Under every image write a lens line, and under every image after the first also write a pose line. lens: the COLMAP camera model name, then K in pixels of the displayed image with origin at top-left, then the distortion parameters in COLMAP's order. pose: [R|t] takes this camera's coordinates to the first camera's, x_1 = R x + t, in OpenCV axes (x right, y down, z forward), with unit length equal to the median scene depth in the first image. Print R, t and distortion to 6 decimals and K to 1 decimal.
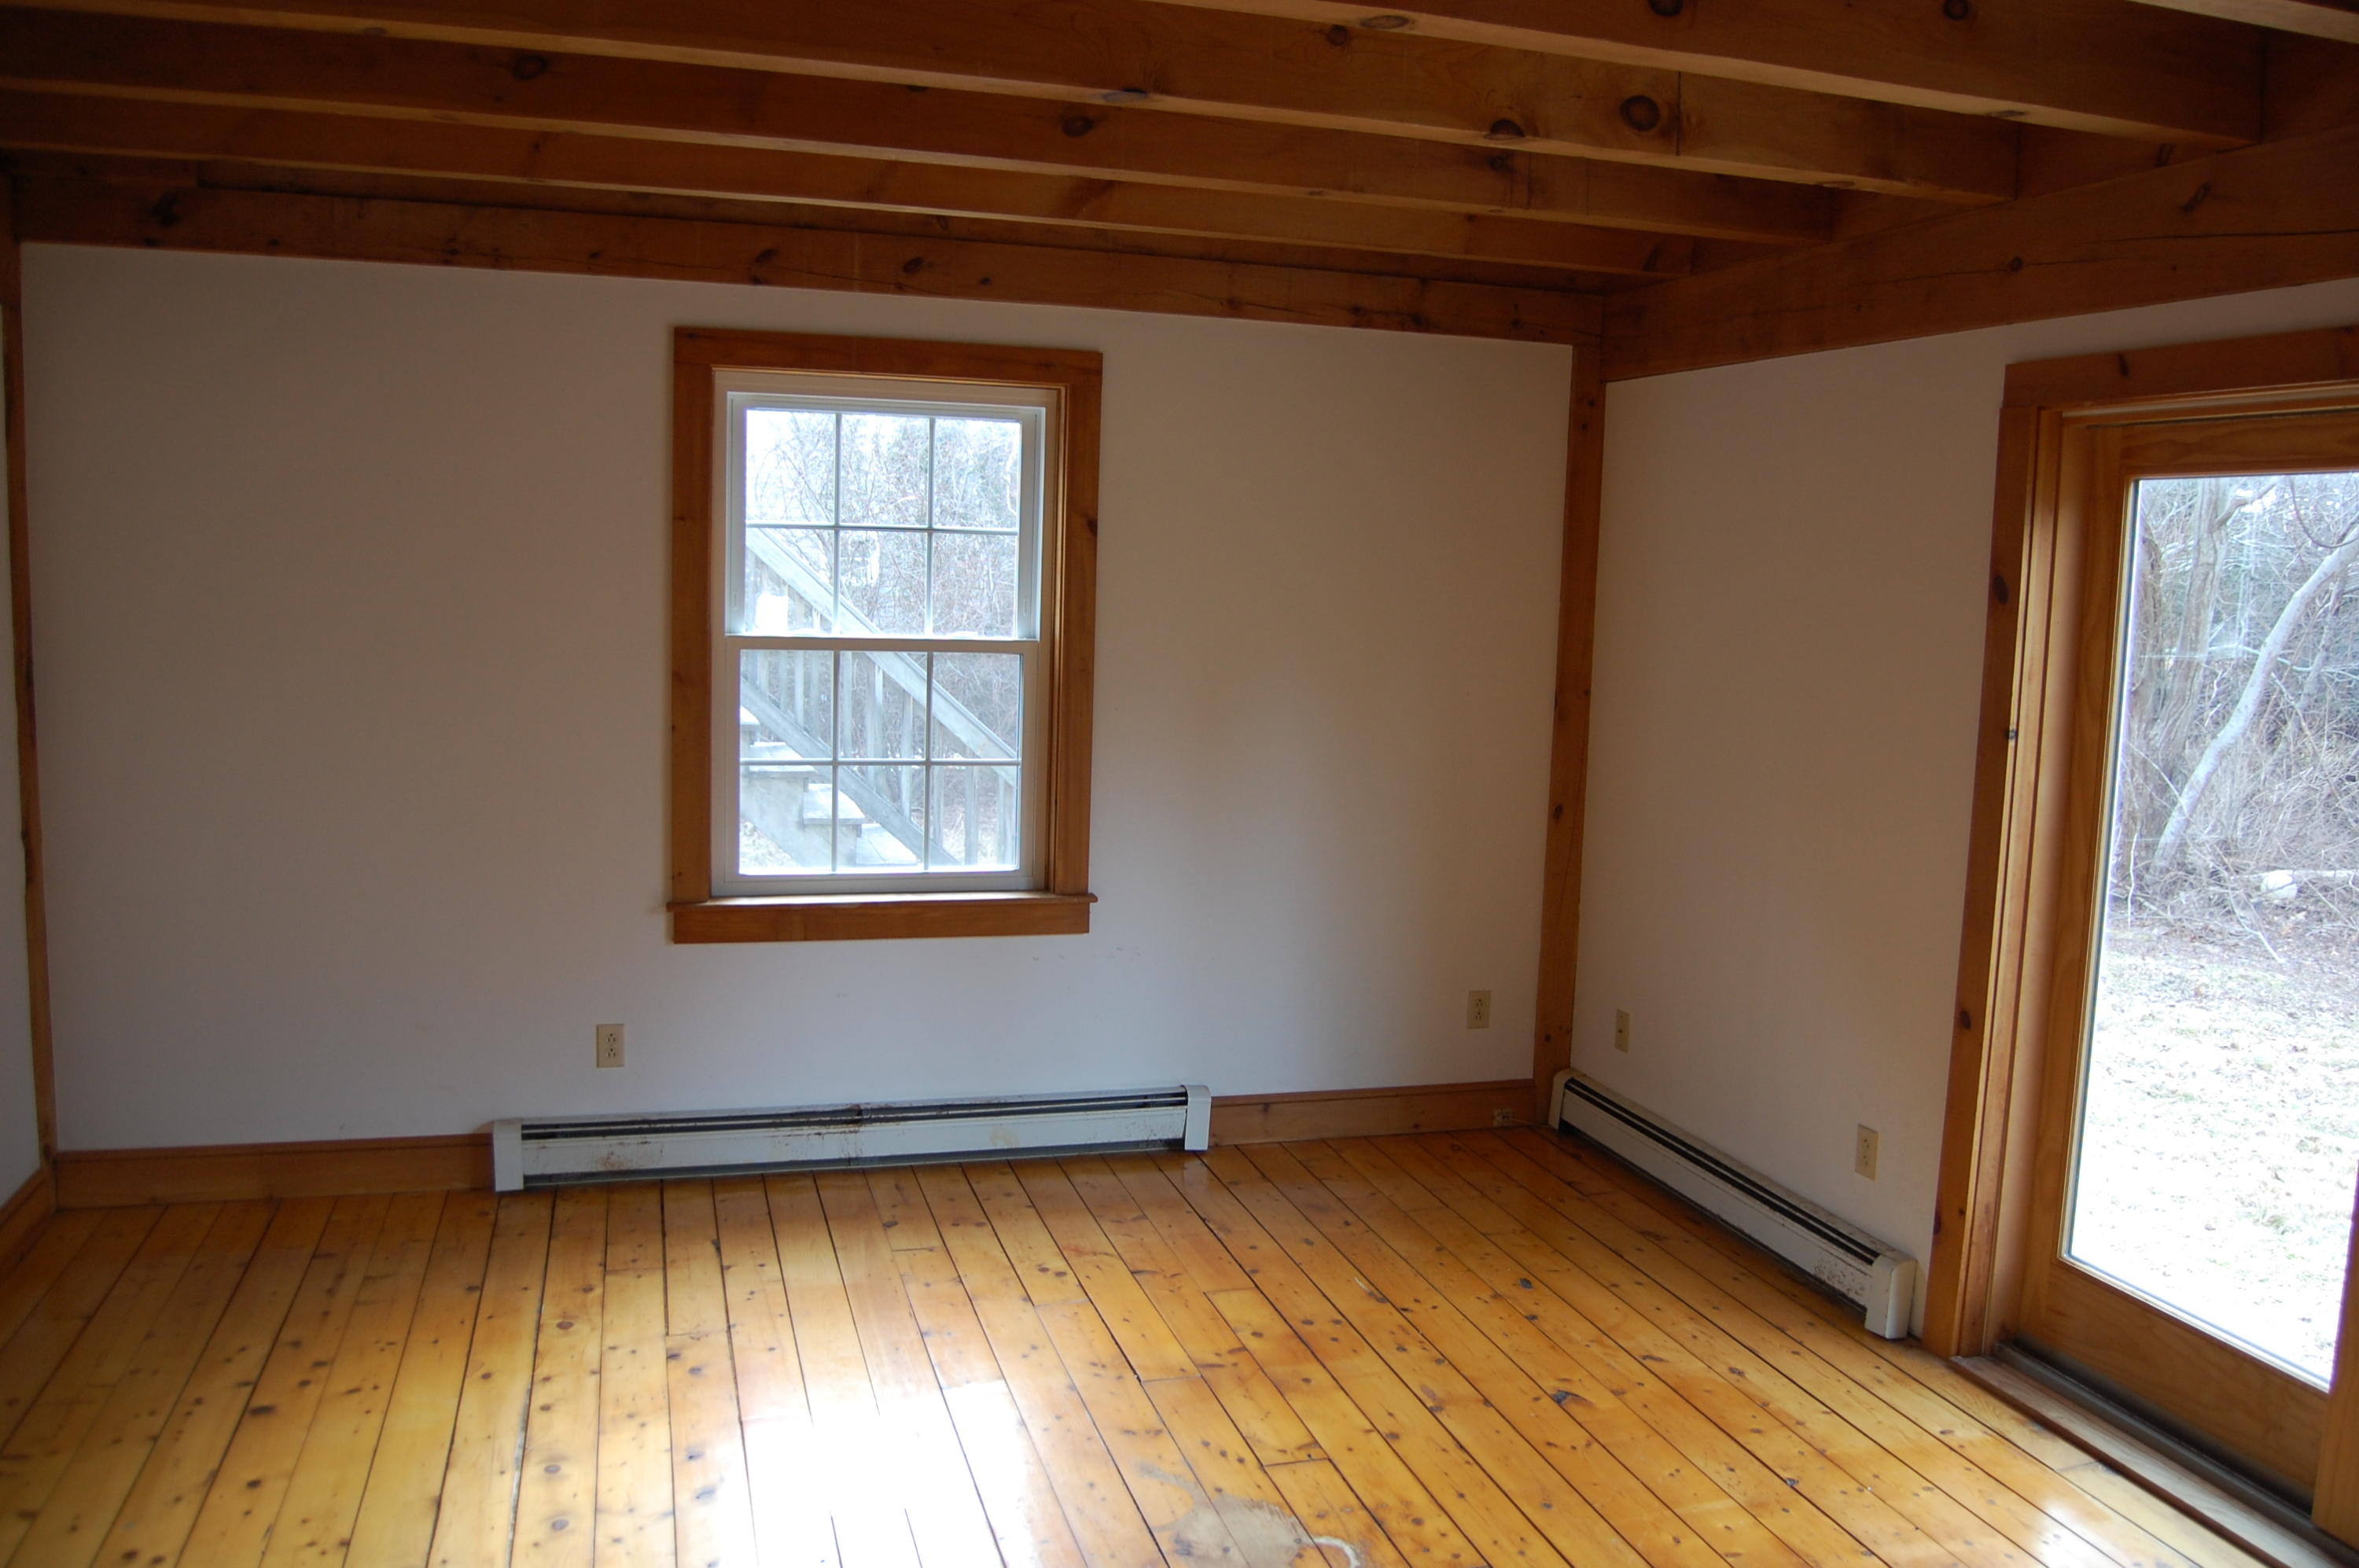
lens RADIAL K [[1845.4, 0, 1174.9], [0, 1845.4, 782.2], [0, 0, 1]] dist [-0.073355, 0.001656]
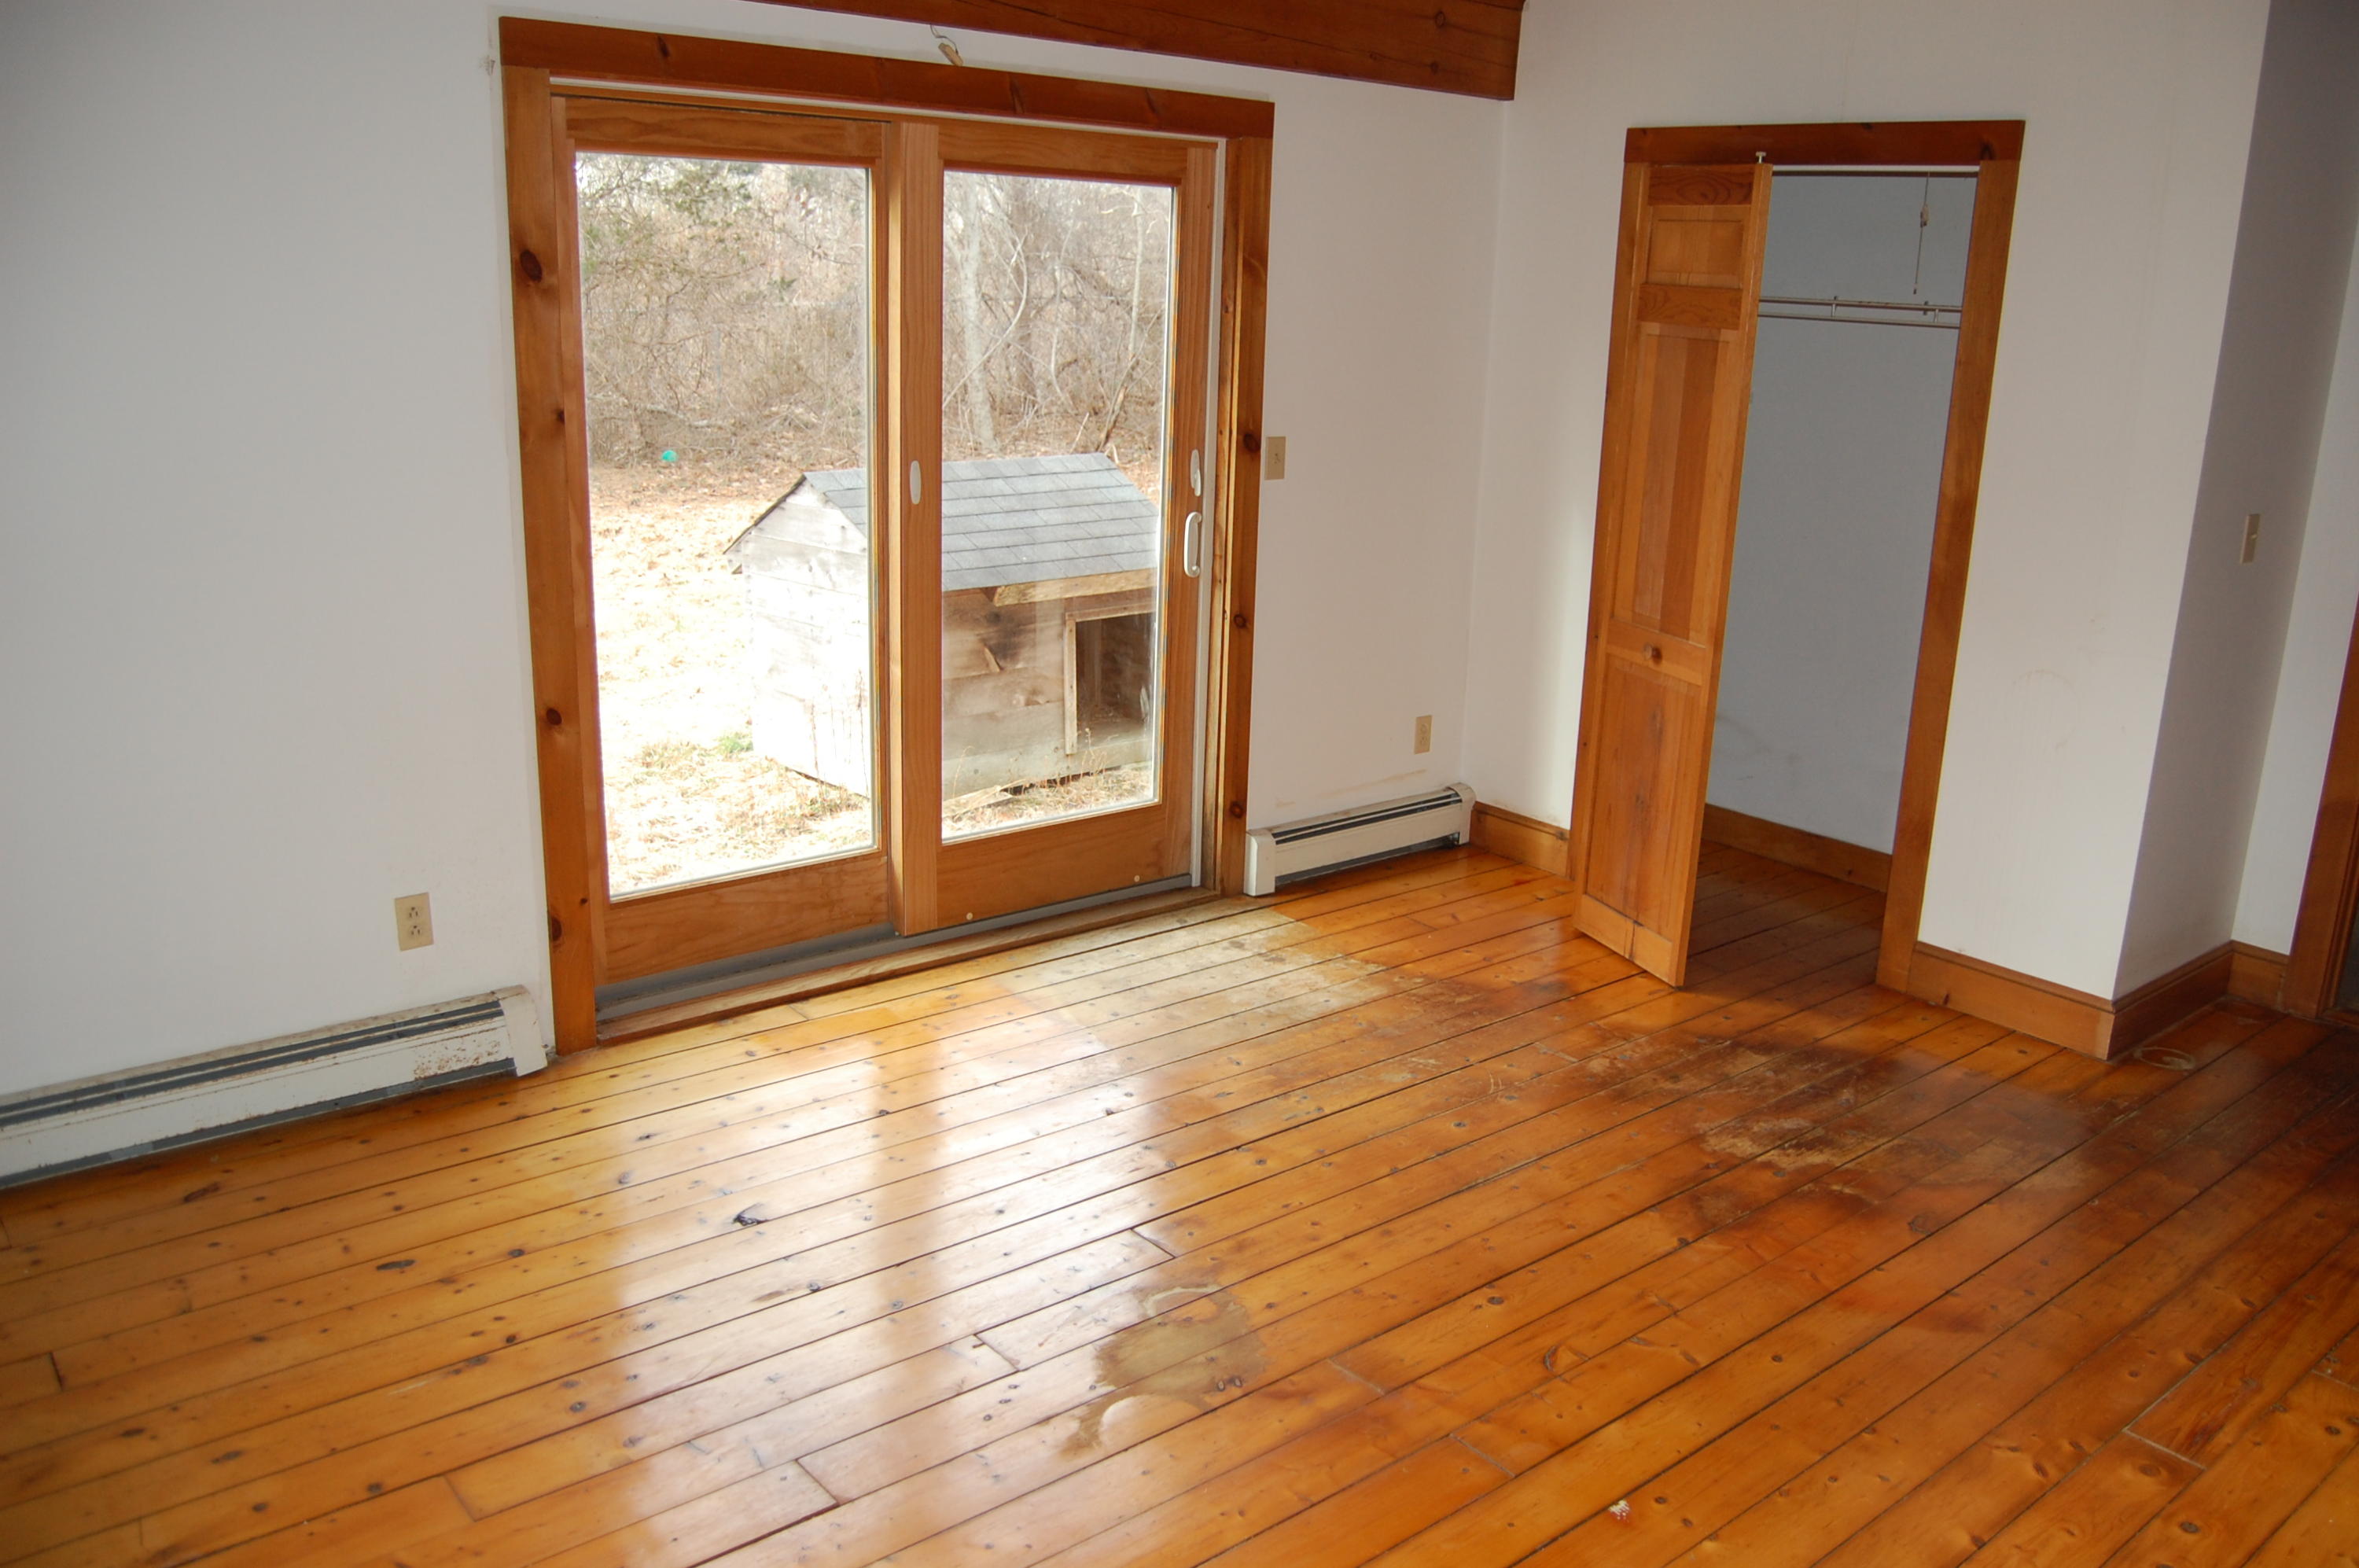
lens RADIAL K [[1845.4, 0, 1181.7], [0, 1845.4, 783.9], [0, 0, 1]] dist [-0.073355, 0.001656]
pose [[-0.357861, -0.288667, 0.888035, -0.535389], [0.089402, 0.936056, 0.340304, -0.131913], [-0.929485, 0.201174, -0.309171, 0.934067]]
